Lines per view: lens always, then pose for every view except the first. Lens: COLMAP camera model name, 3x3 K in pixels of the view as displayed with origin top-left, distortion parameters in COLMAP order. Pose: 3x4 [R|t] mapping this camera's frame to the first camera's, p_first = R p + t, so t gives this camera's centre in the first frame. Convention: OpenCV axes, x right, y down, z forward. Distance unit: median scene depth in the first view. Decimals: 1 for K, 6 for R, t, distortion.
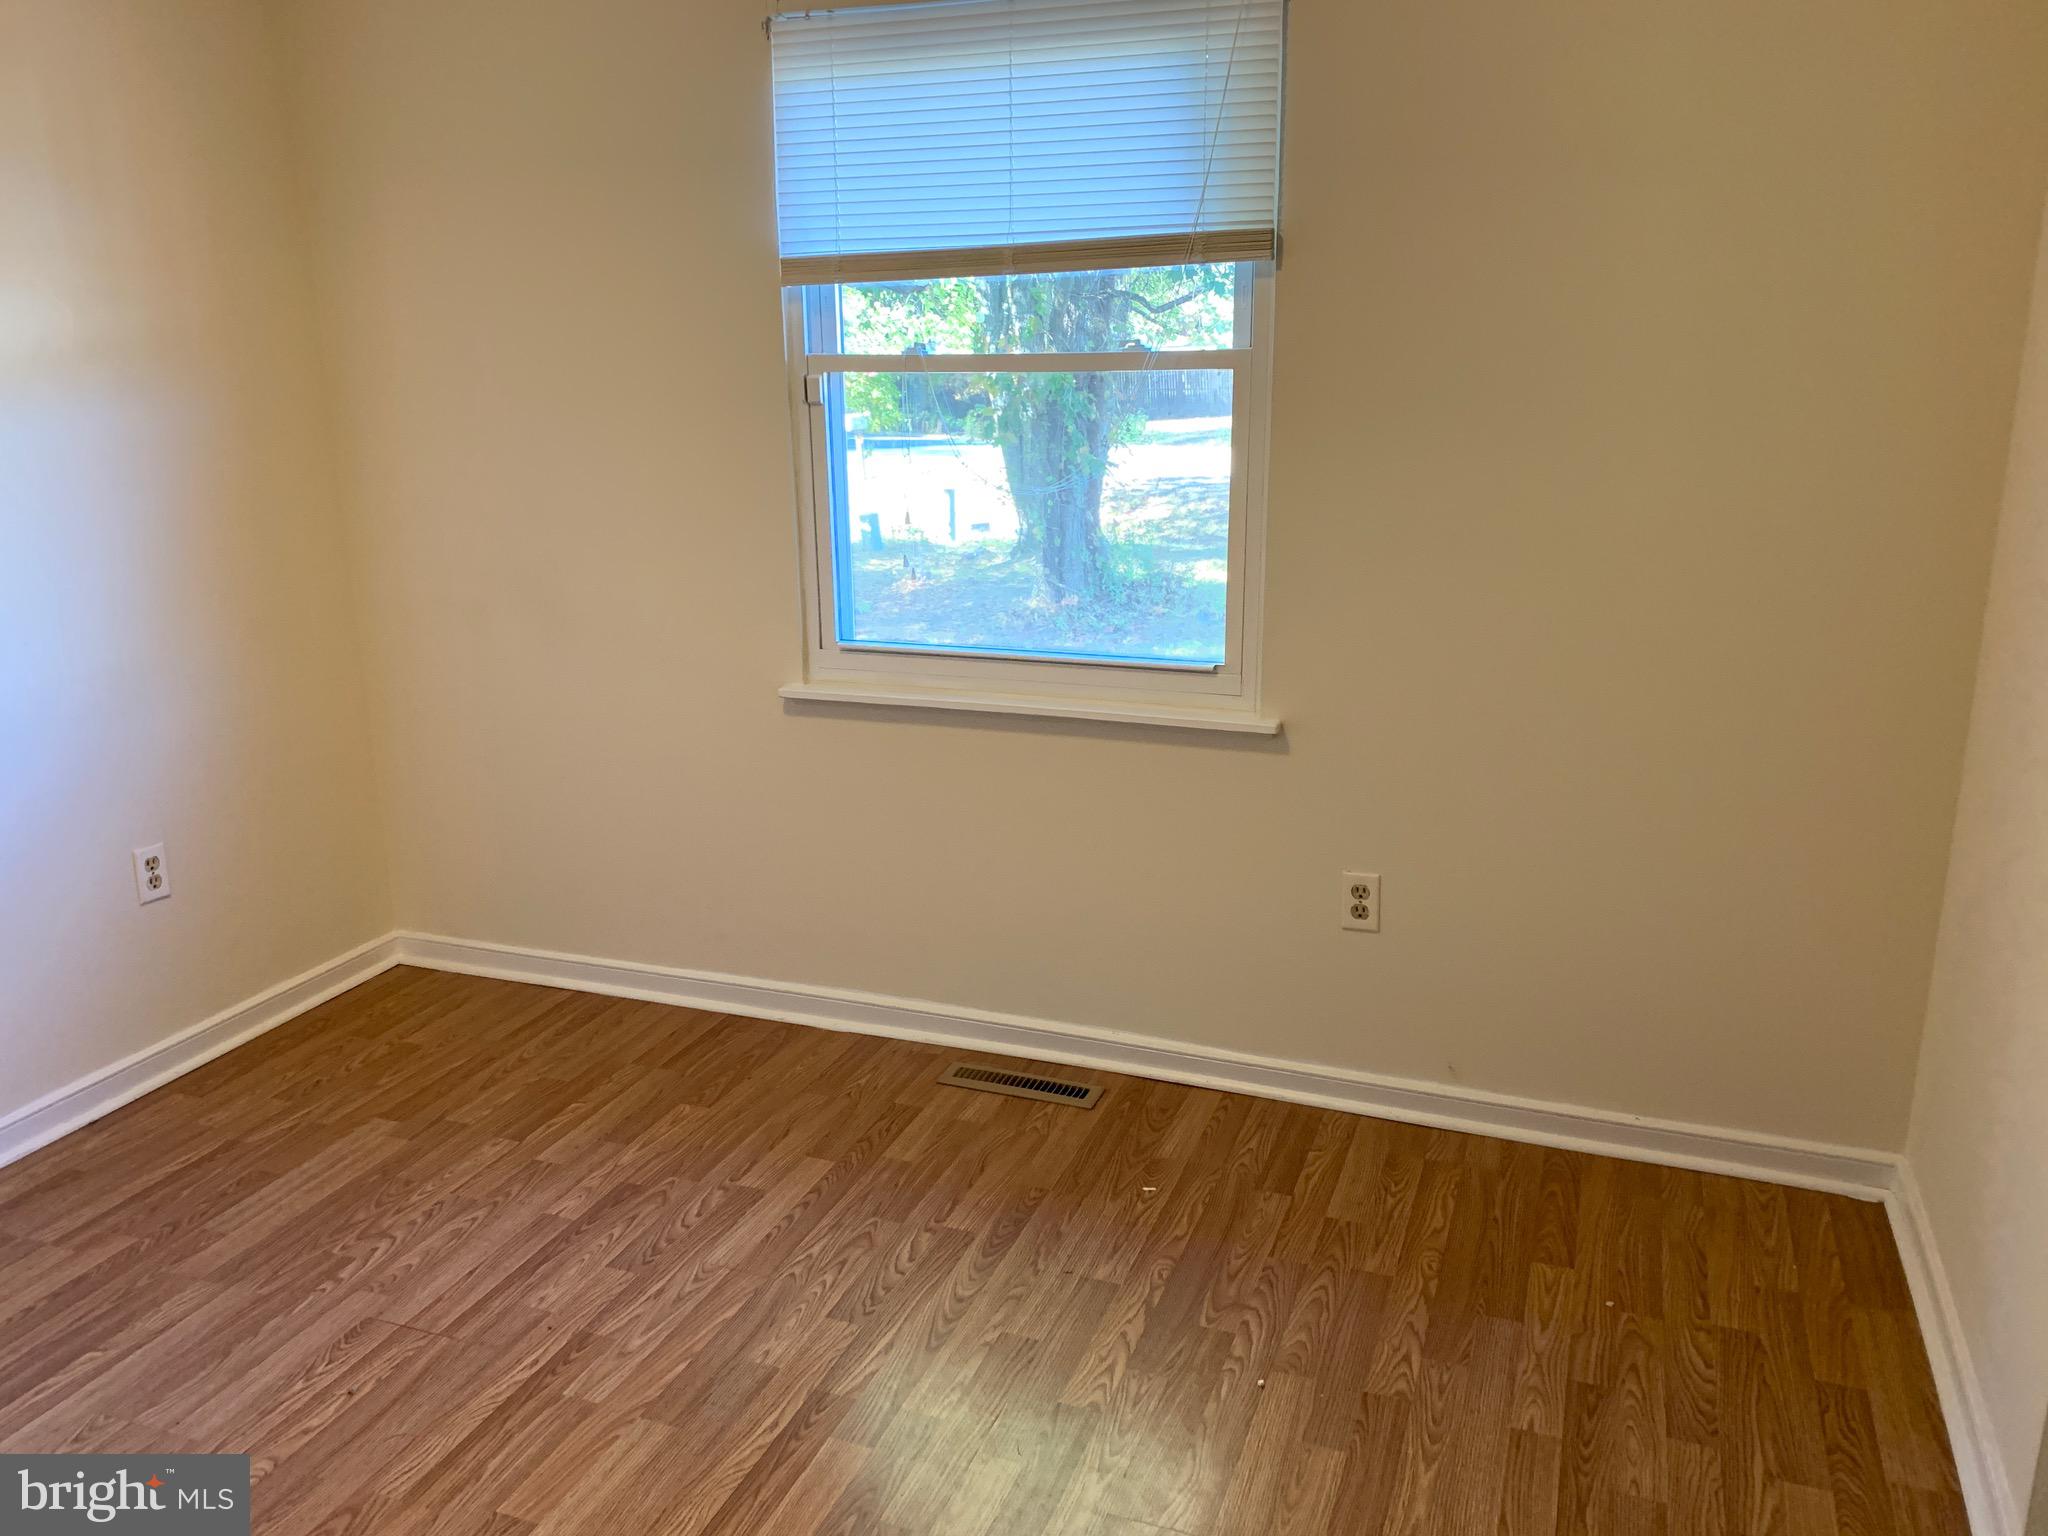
lens RADIAL K [[1544.4, 0, 1015.0], [0, 1544.4, 762.2], [0, 0, 1]] dist [-0.009840, 0.000551]
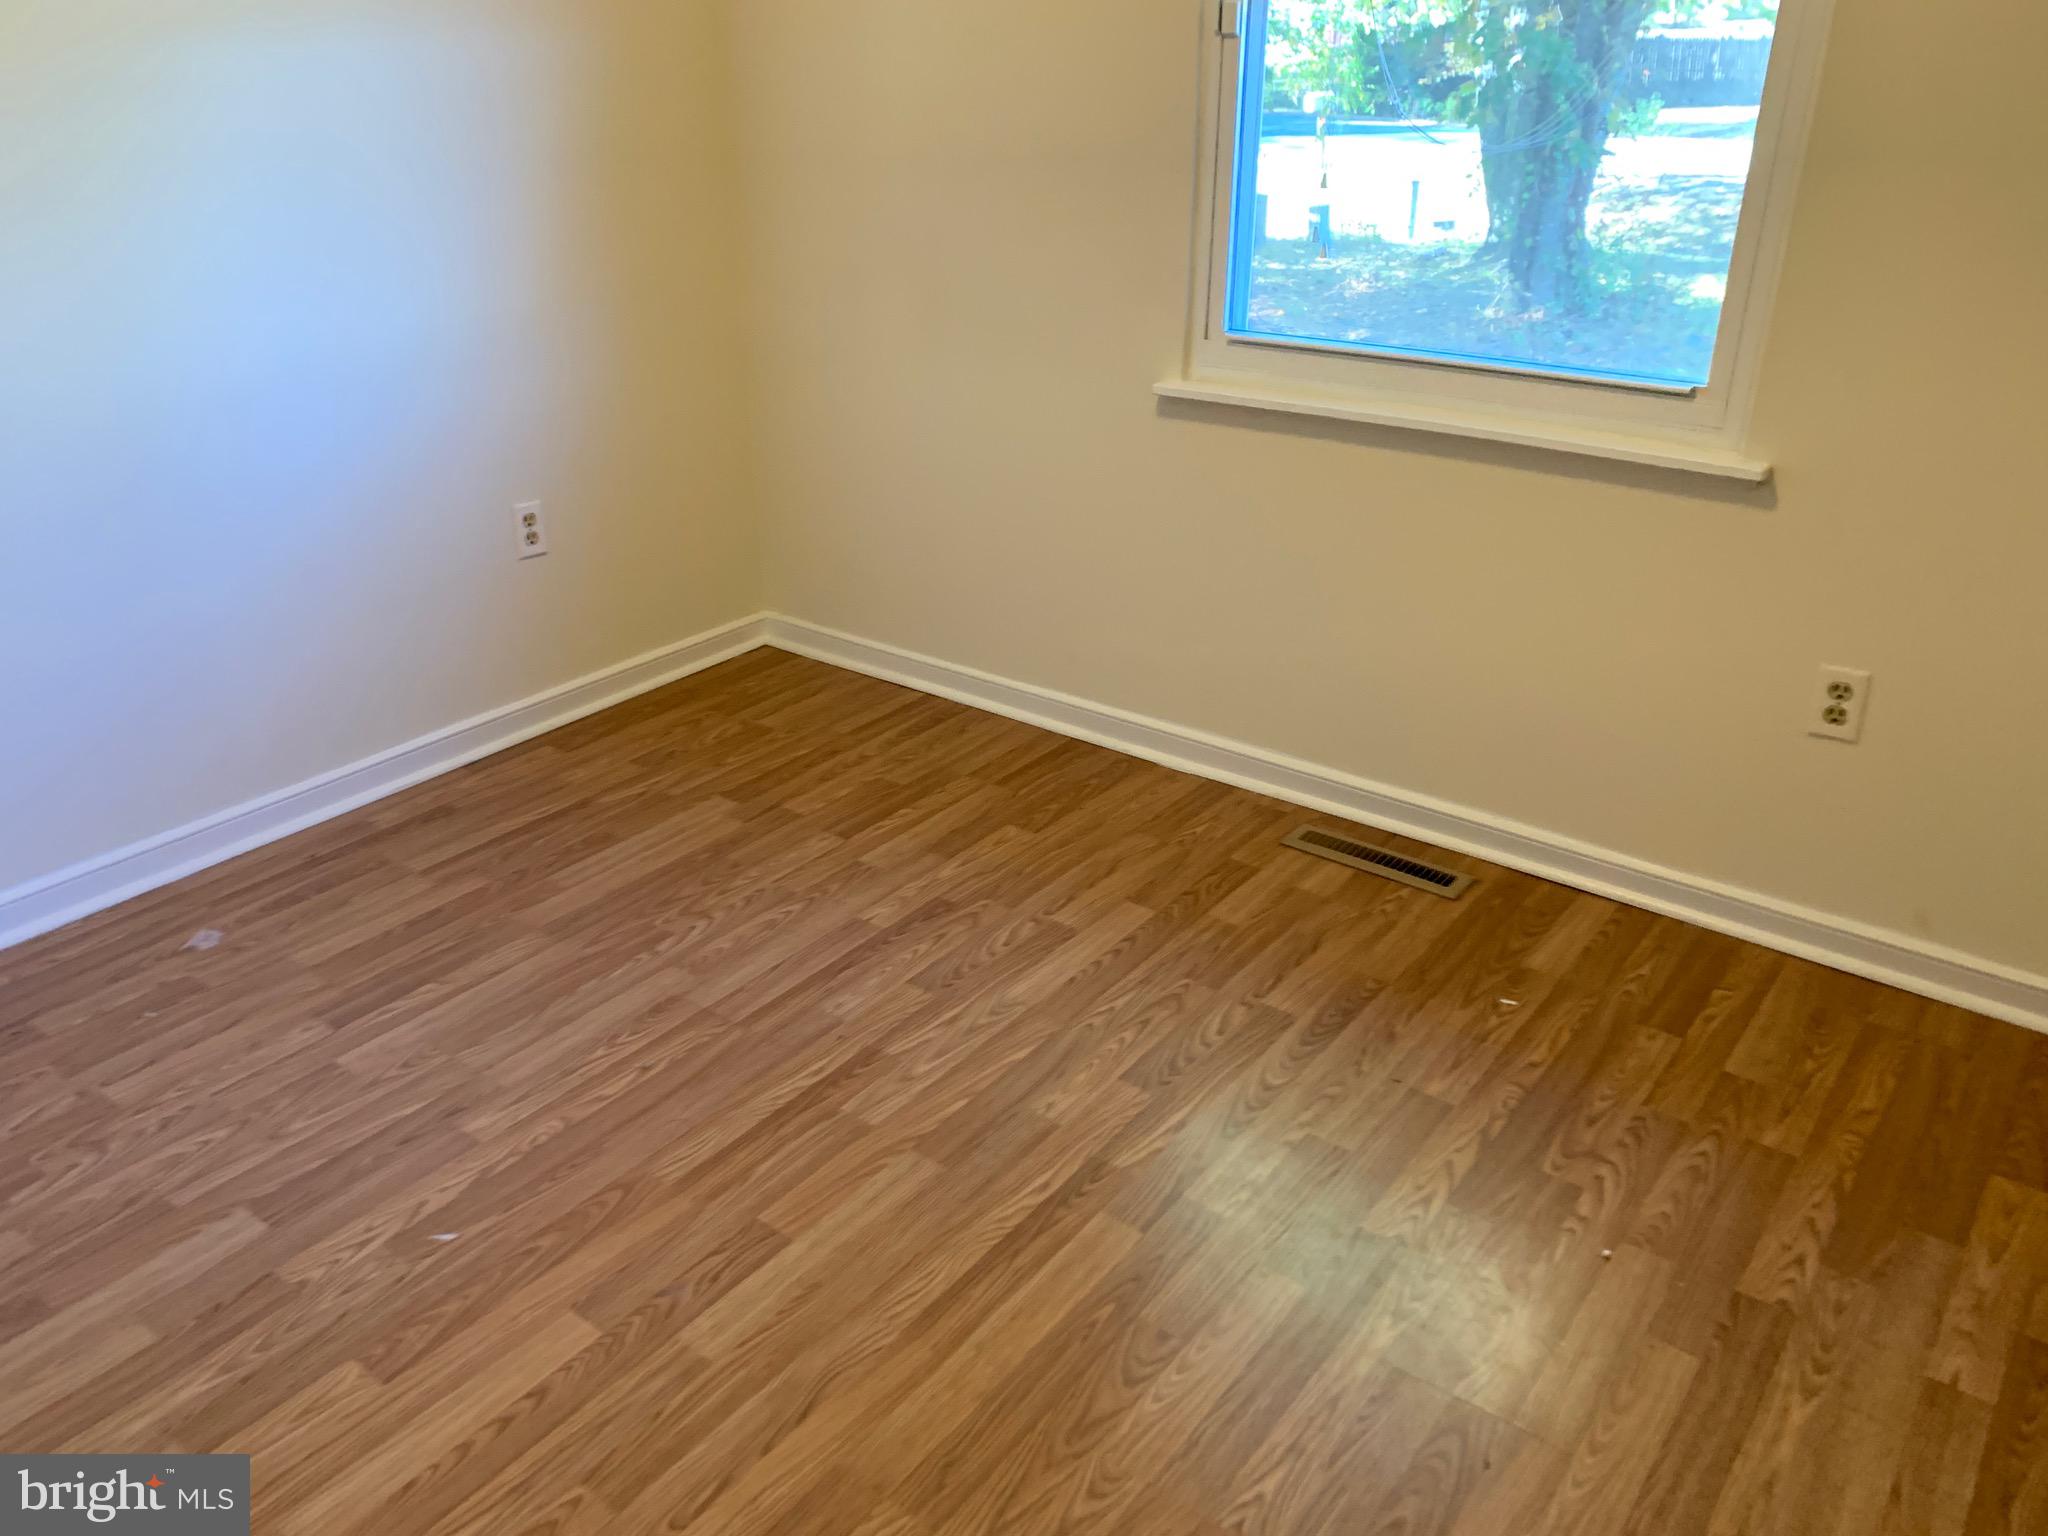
lens RADIAL K [[1544.4, 0, 968.3], [0, 1544.4, 765.7], [0, 0, 1]] dist [-0.009840, 0.000551]
pose [[0.952291, 0.131967, -0.275184, 0.020489], [-0.078017, 0.976983, 0.198538, -0.001578], [0.295050, -0.167597, 0.940668, 0.127028]]
